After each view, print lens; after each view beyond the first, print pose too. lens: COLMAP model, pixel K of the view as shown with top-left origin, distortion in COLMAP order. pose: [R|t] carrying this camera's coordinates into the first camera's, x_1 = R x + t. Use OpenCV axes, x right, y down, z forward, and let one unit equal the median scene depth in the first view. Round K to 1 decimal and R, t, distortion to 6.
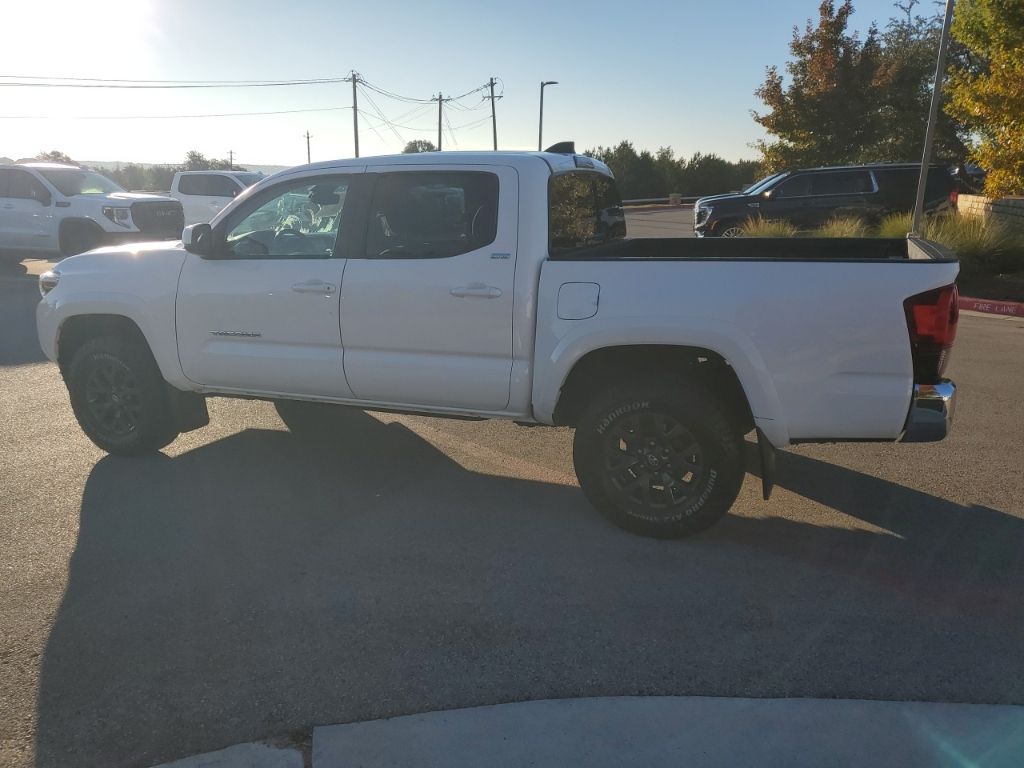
lens RADIAL K [[803.2, 0, 512.0], [0, 803.2, 384.0], [0, 0, 1]] dist [0.015121, 0.008655]
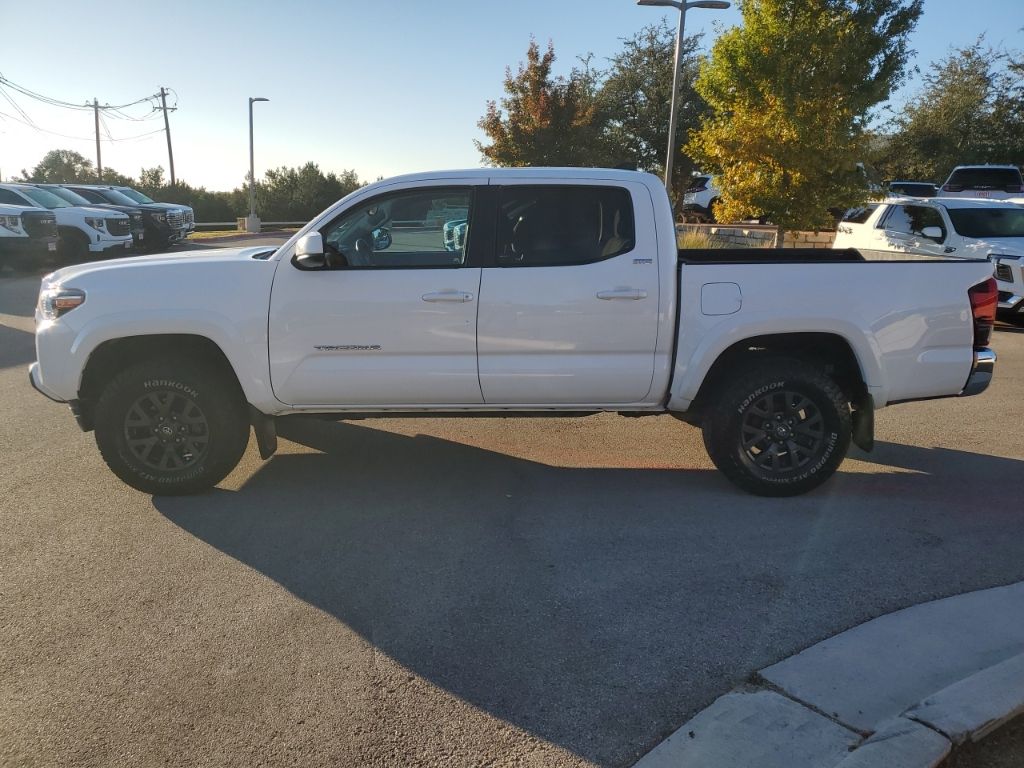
lens RADIAL K [[804.0, 0, 510.2], [0, 804.0, 380.7], [0, 0, 1]] dist [0.025106, -0.004052]
pose [[0.915468, -0.063800, 0.397300, -0.112263], [0.076498, 0.996938, -0.016176, 0.001508], [-0.395051, 0.045201, 0.917546, 0.009476]]
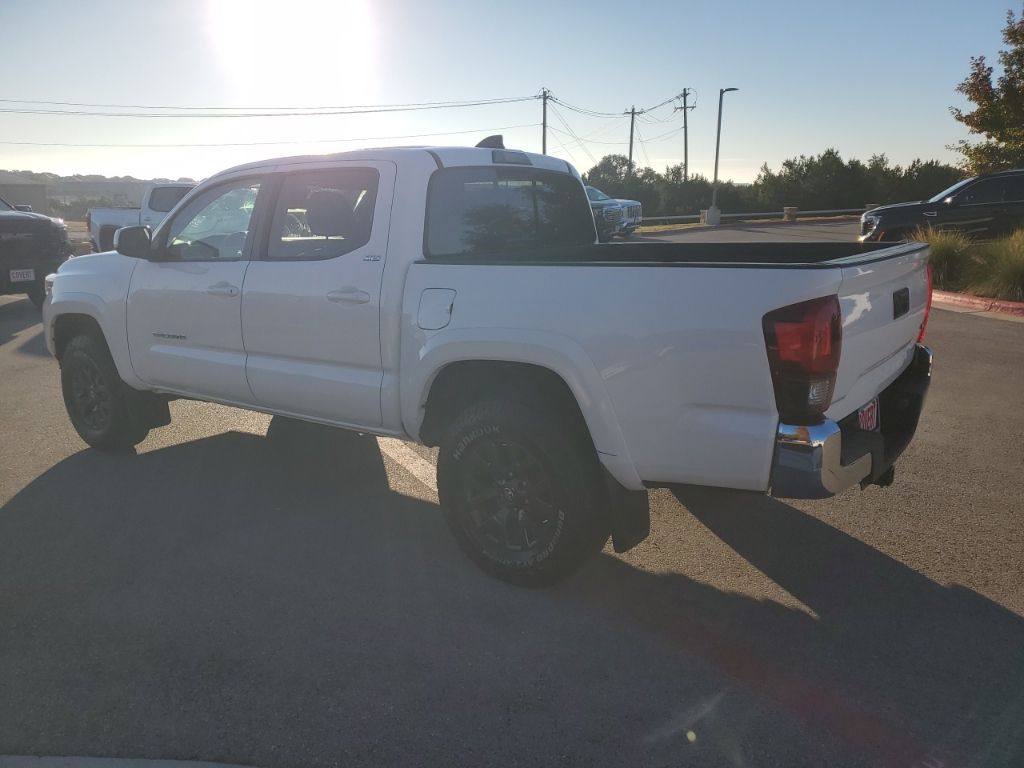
lens RADIAL K [[804.0, 0, 510.2], [0, 804.0, 380.7], [0, 0, 1]] dist [0.025106, -0.004052]
pose [[0.967491, 0.044536, -0.248952, 0.065581], [-0.050087, 0.998617, -0.016004, -0.002234], [0.247895, 0.027953, 0.968384, 0.026670]]
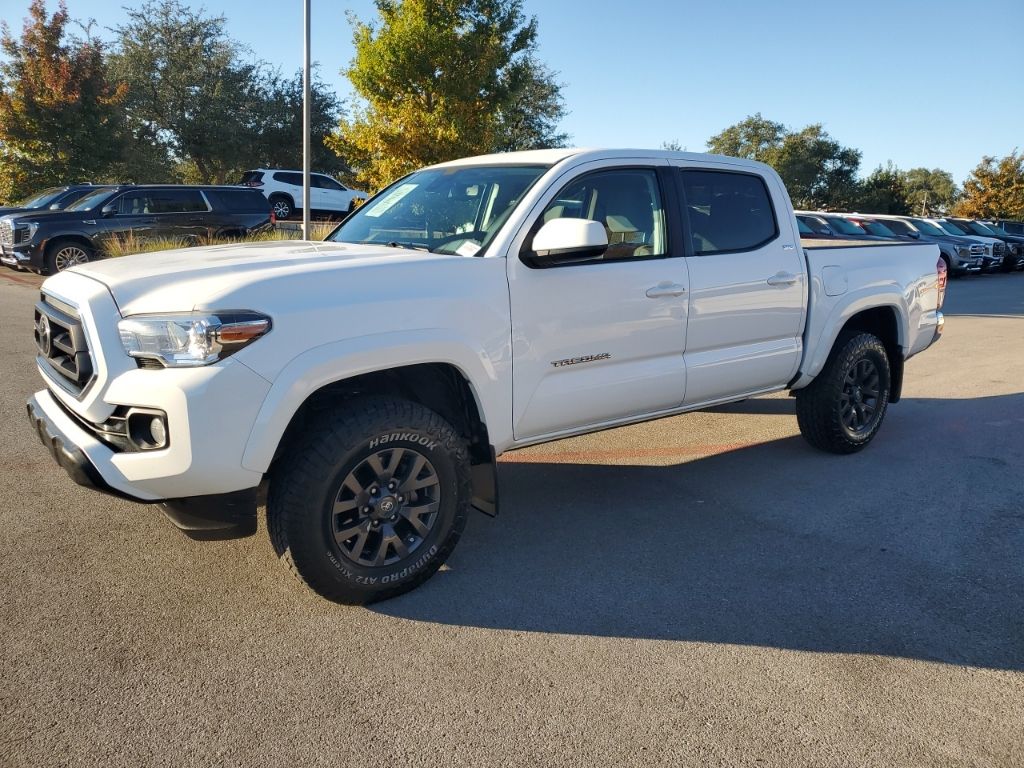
lens RADIAL K [[804.0, 0, 510.2], [0, 804.0, 380.7], [0, 0, 1]] dist [0.025106, -0.004052]
pose [[0.478088, -0.155266, 0.864479, -0.216353], [0.184935, 0.979981, 0.073735, -0.023065], [-0.858622, 0.124621, 0.497231, 0.137071]]
